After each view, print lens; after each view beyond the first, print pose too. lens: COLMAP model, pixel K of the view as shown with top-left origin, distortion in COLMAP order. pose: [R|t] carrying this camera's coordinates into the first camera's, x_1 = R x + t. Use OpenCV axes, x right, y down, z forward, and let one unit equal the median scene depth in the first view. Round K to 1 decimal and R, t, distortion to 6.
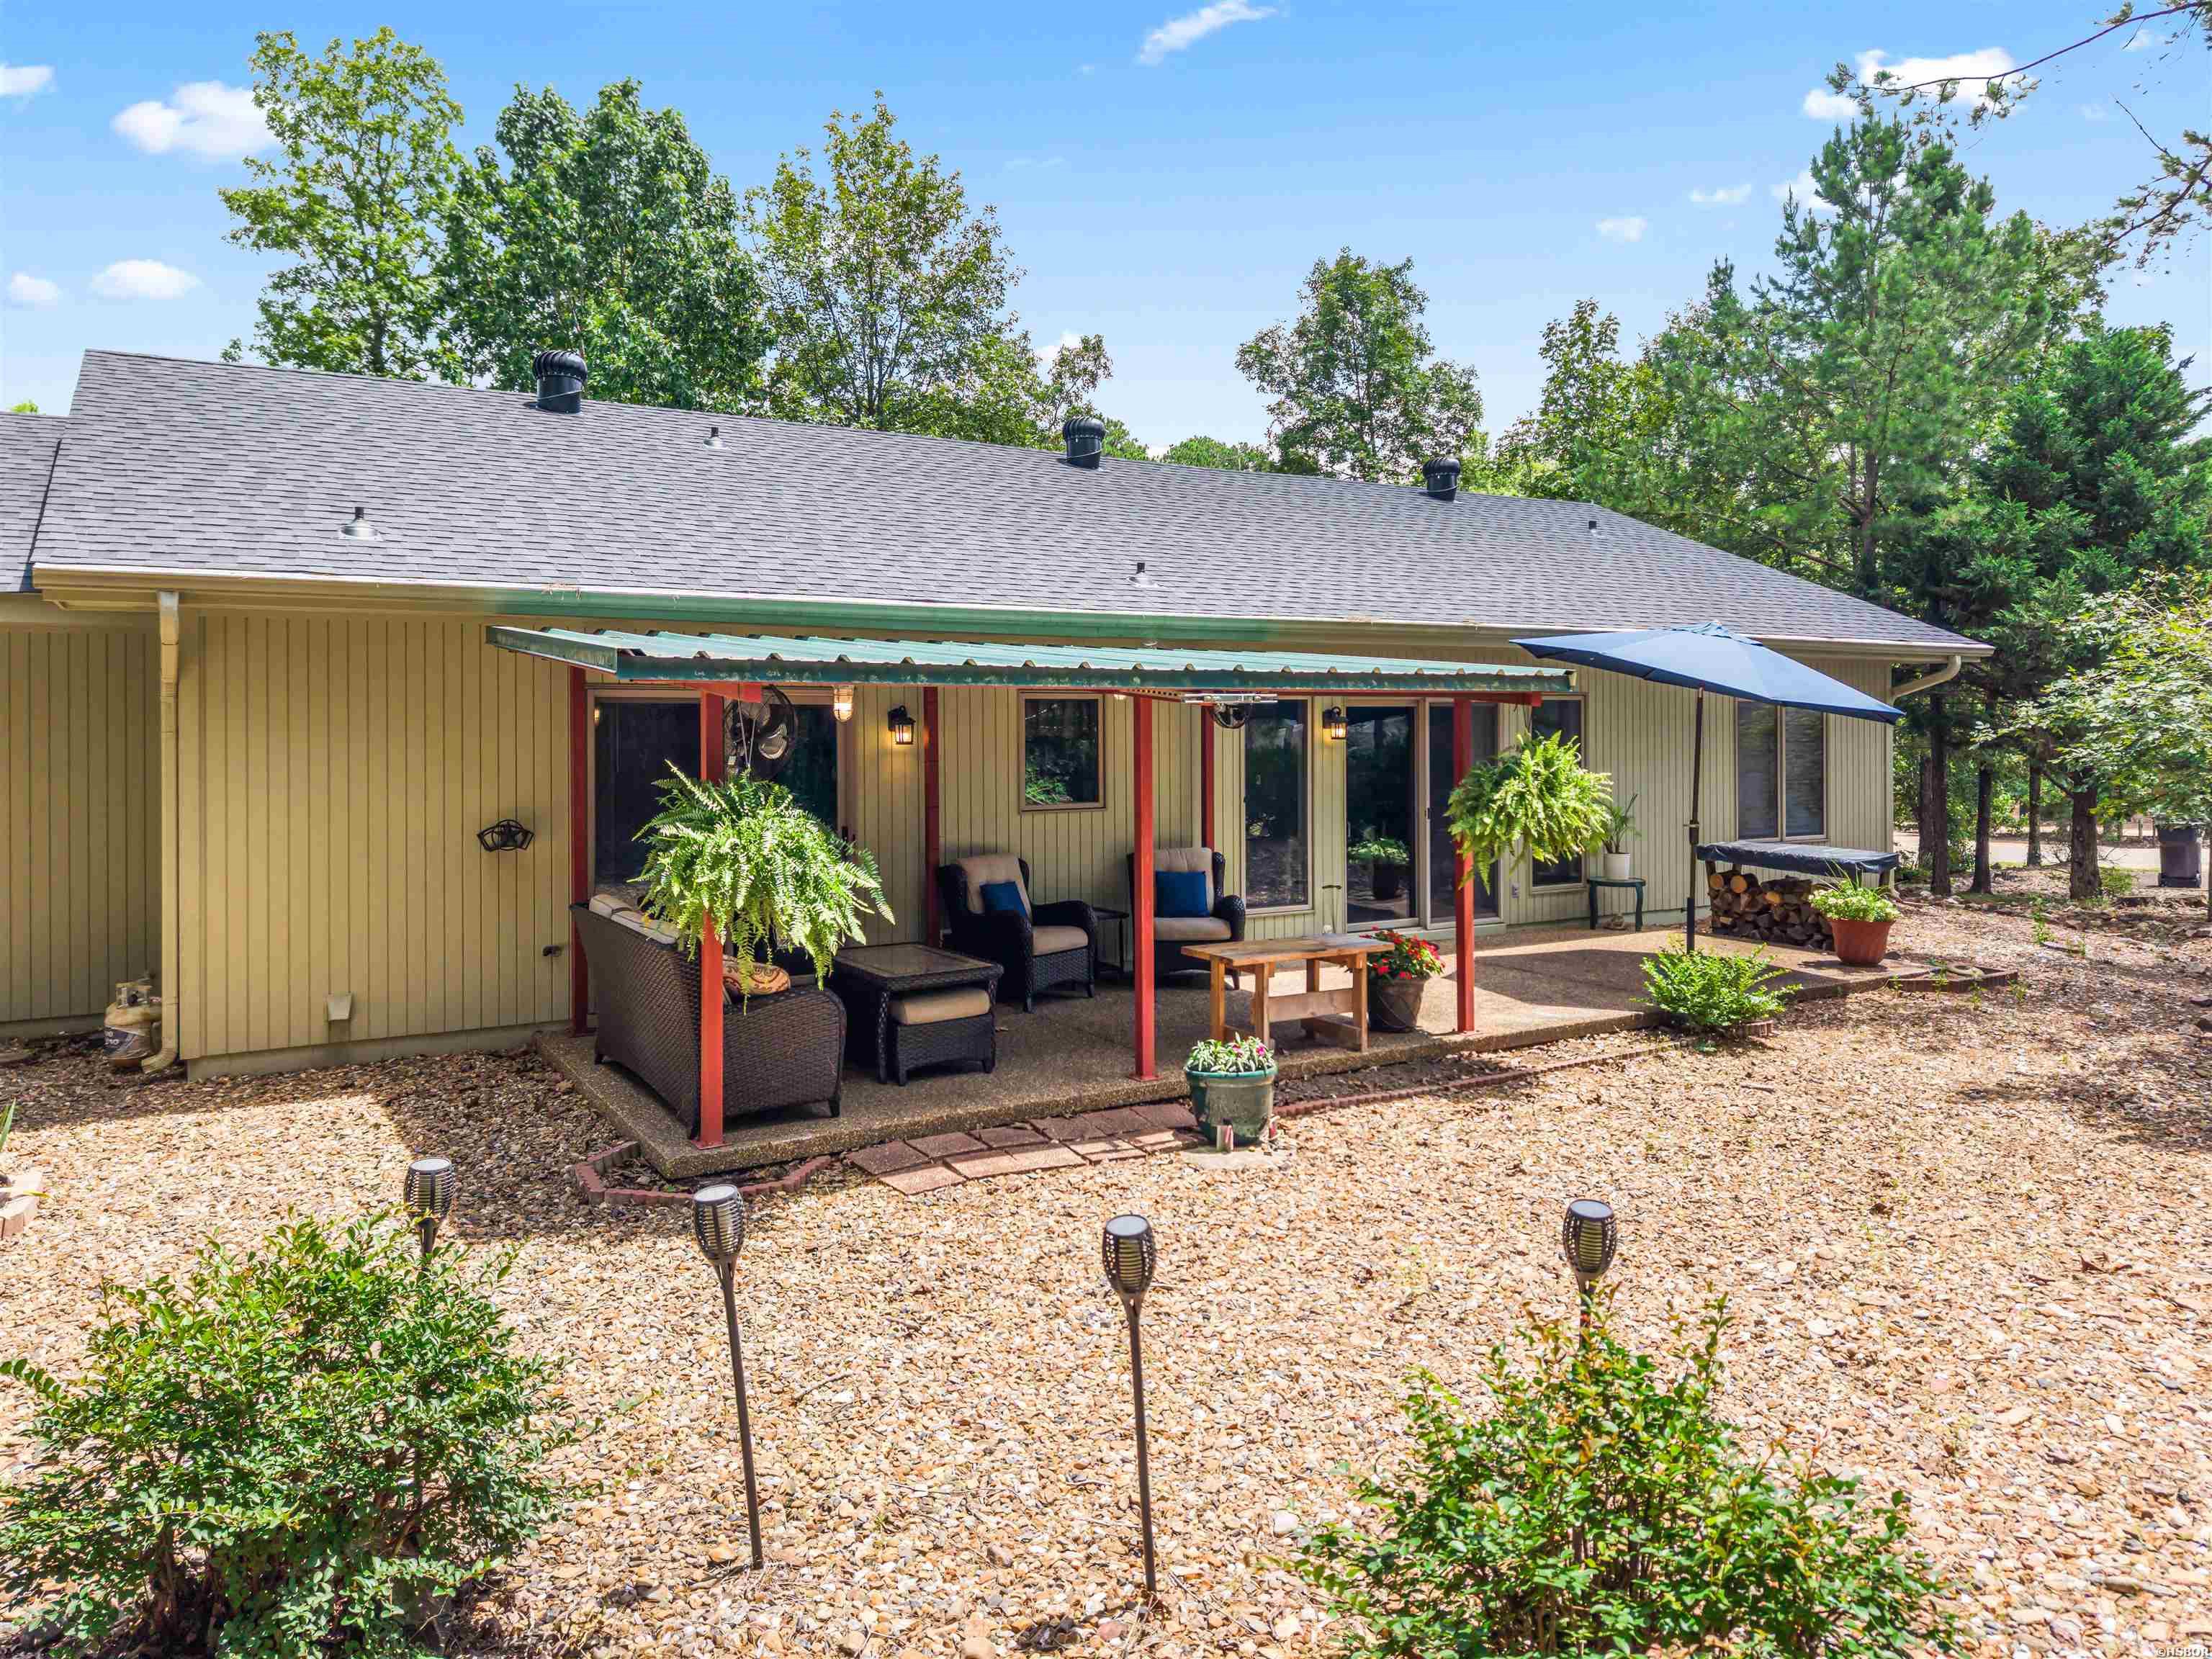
lens RADIAL K [[1508.7, 0, 1108.4], [0, 1508.7, 728.6], [0, 0, 1]] dist [0.060284, -0.123536]
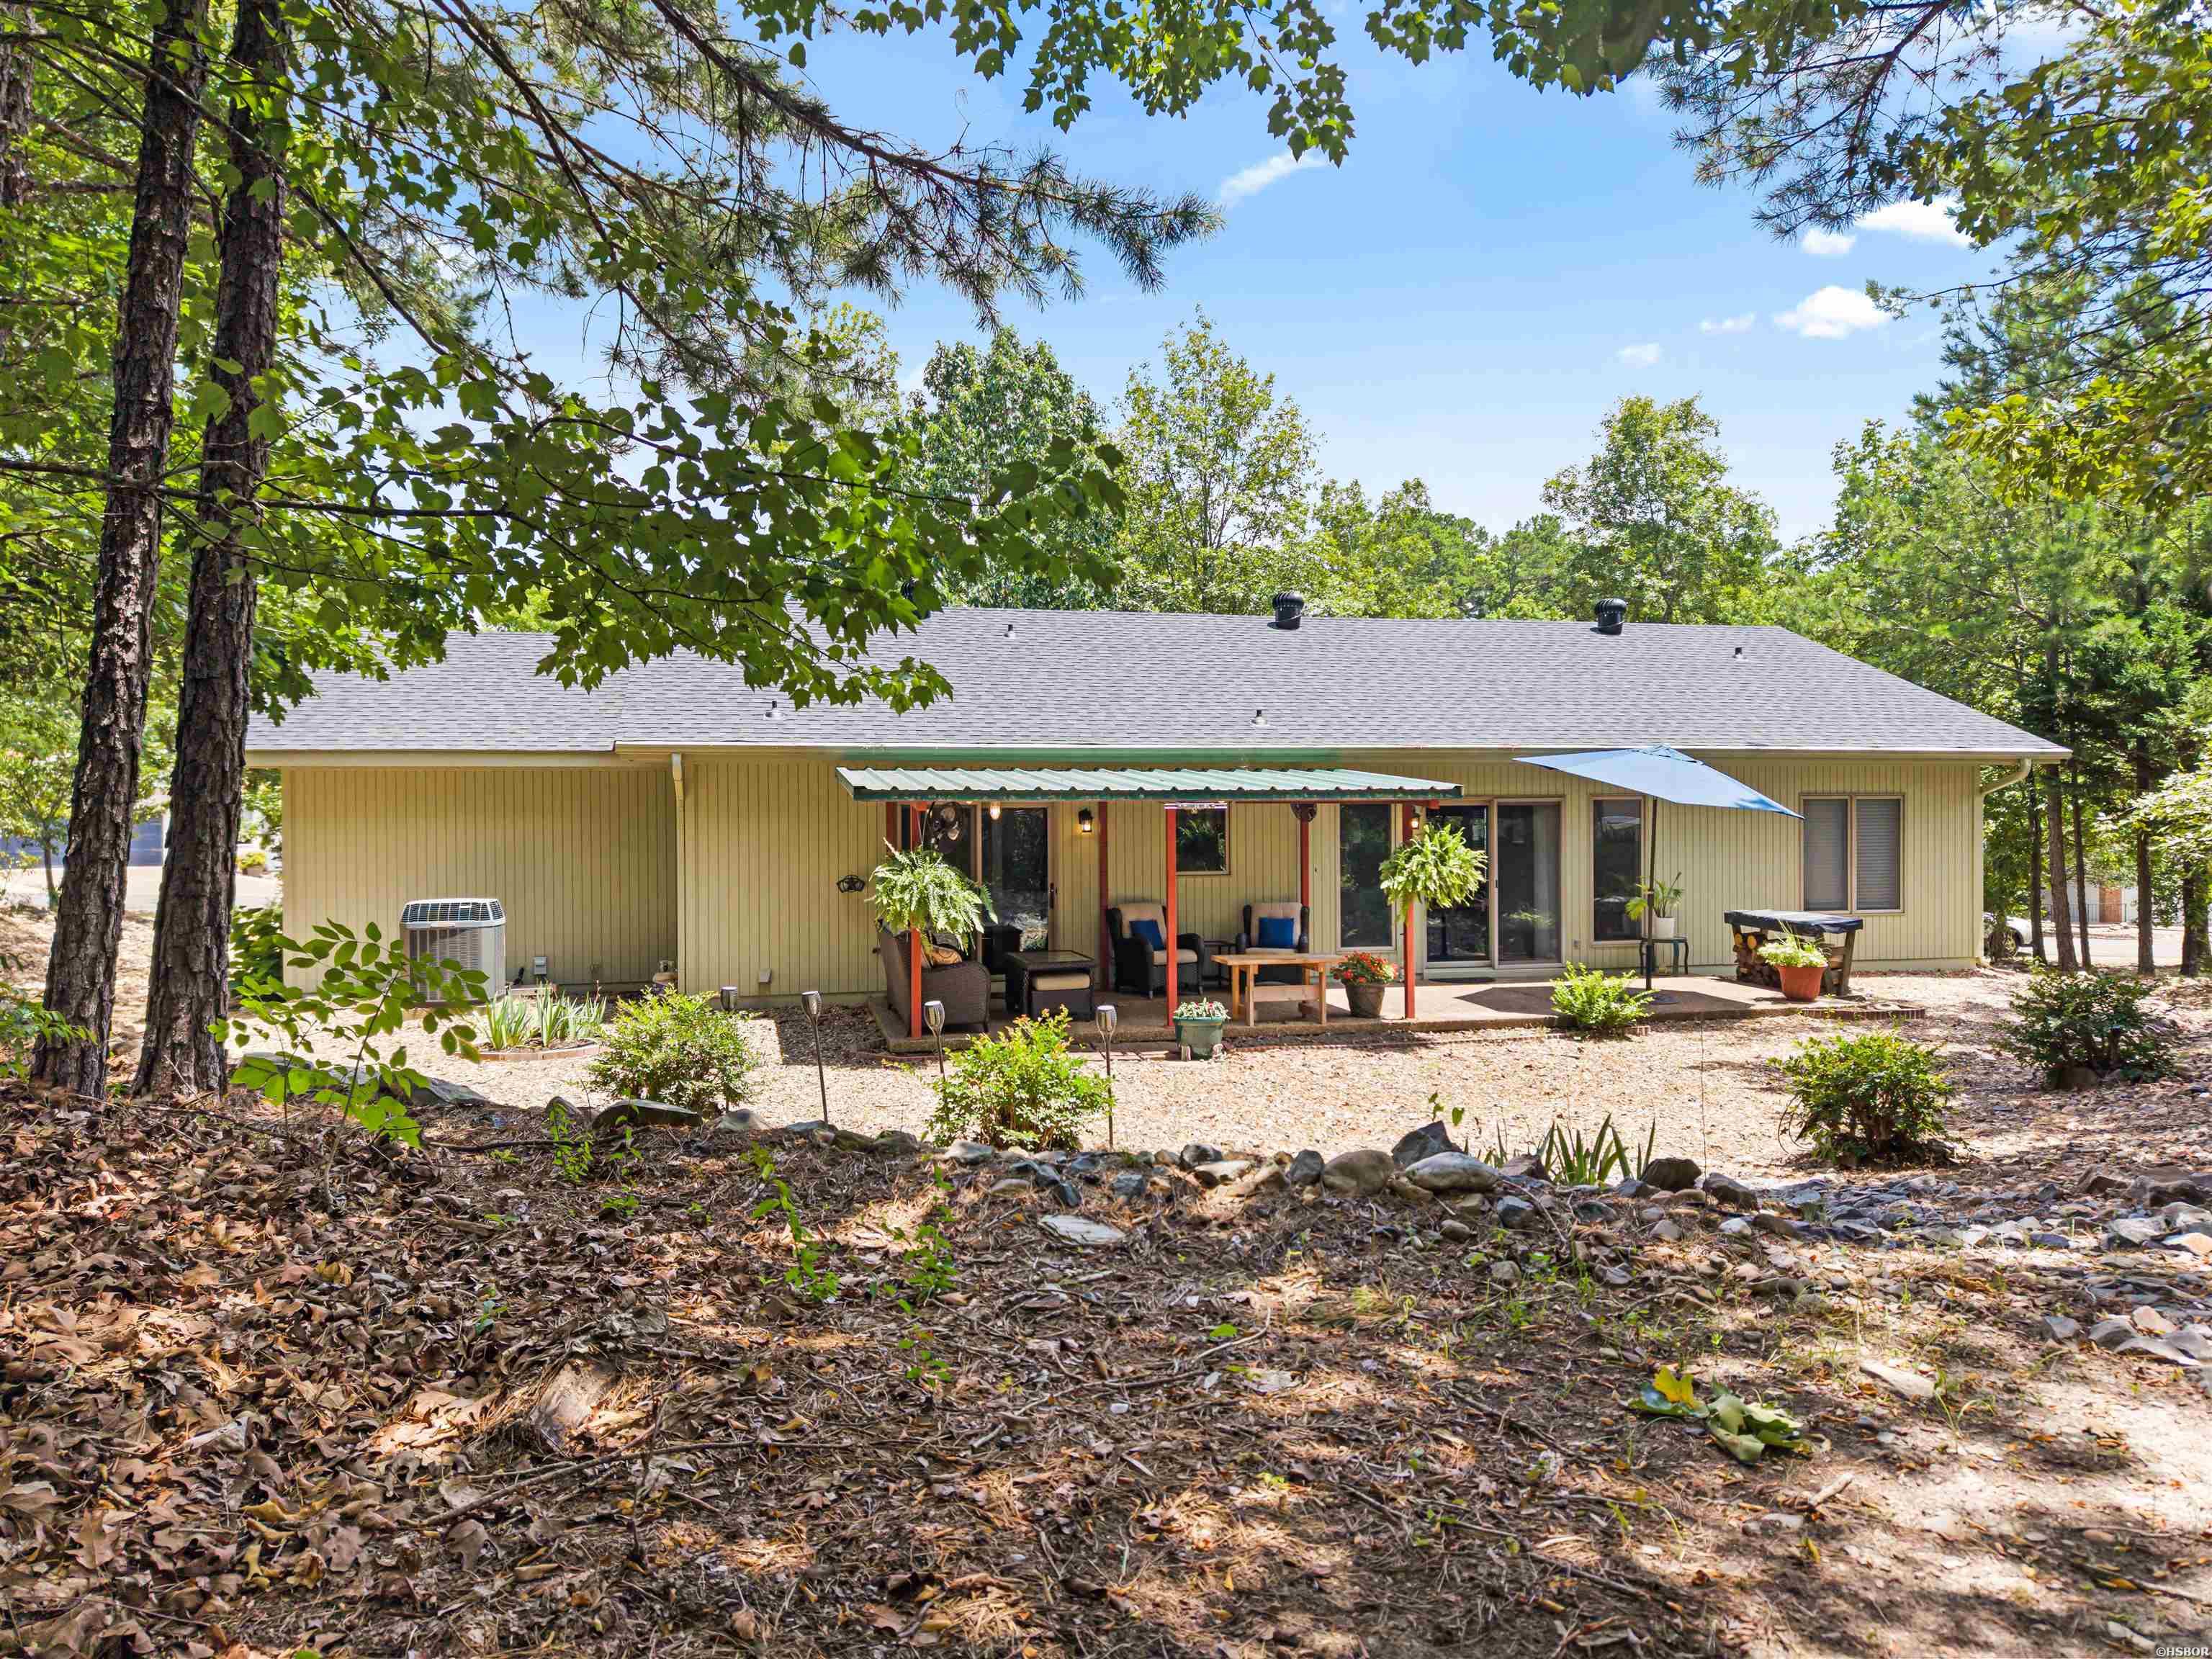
lens RADIAL K [[1479.2, 0, 1106.0], [0, 1479.2, 829.5], [0, 0, 1]] dist [0.058115, -0.061106]
pose [[0.951574, -0.000304, -0.307420, 0.360885], [0.001955, 0.999985, 0.005062, -0.000679], [0.307414, -0.005417, 0.951561, -0.475652]]
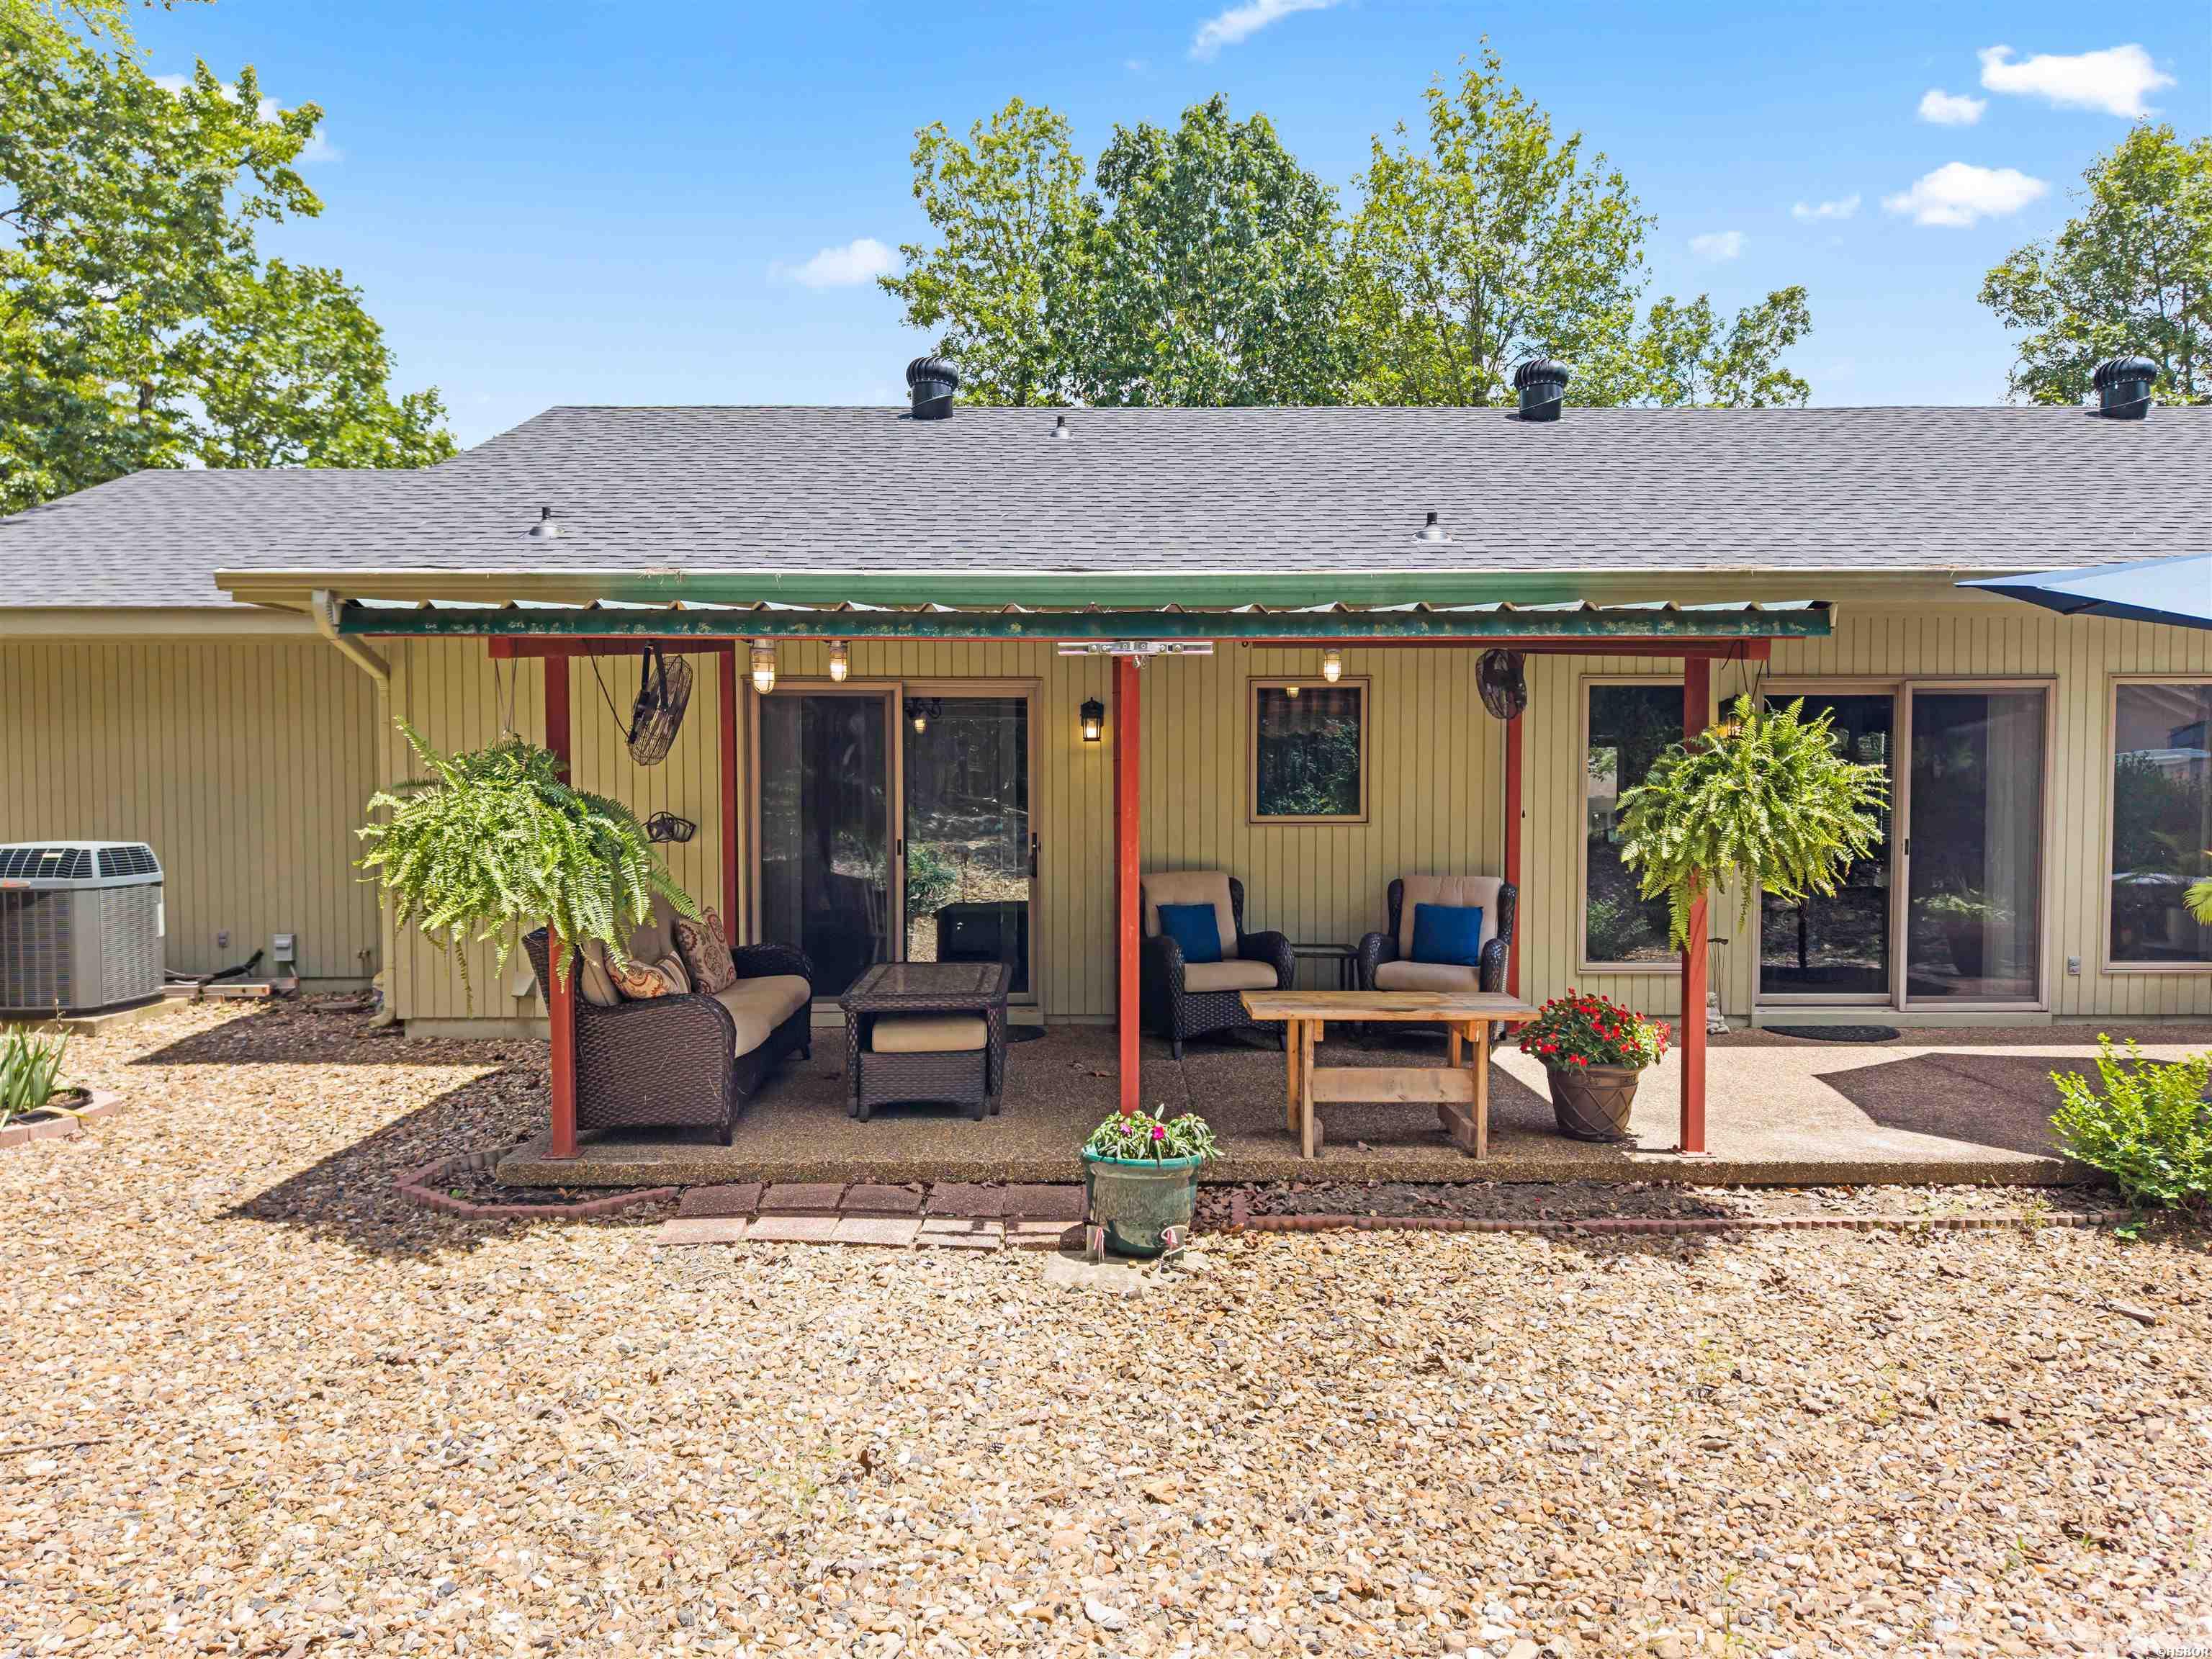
lens RADIAL K [[1495.8, 0, 1106.0], [0, 1495.8, 829.5], [0, 0, 1]] dist [0.001081, -0.003718]
pose [[0.859249, 0.023051, -0.511037, 0.309140], [-0.003361, 0.999217, 0.039420, 0.027843], [0.511546, -0.032154, 0.858654, 0.264336]]
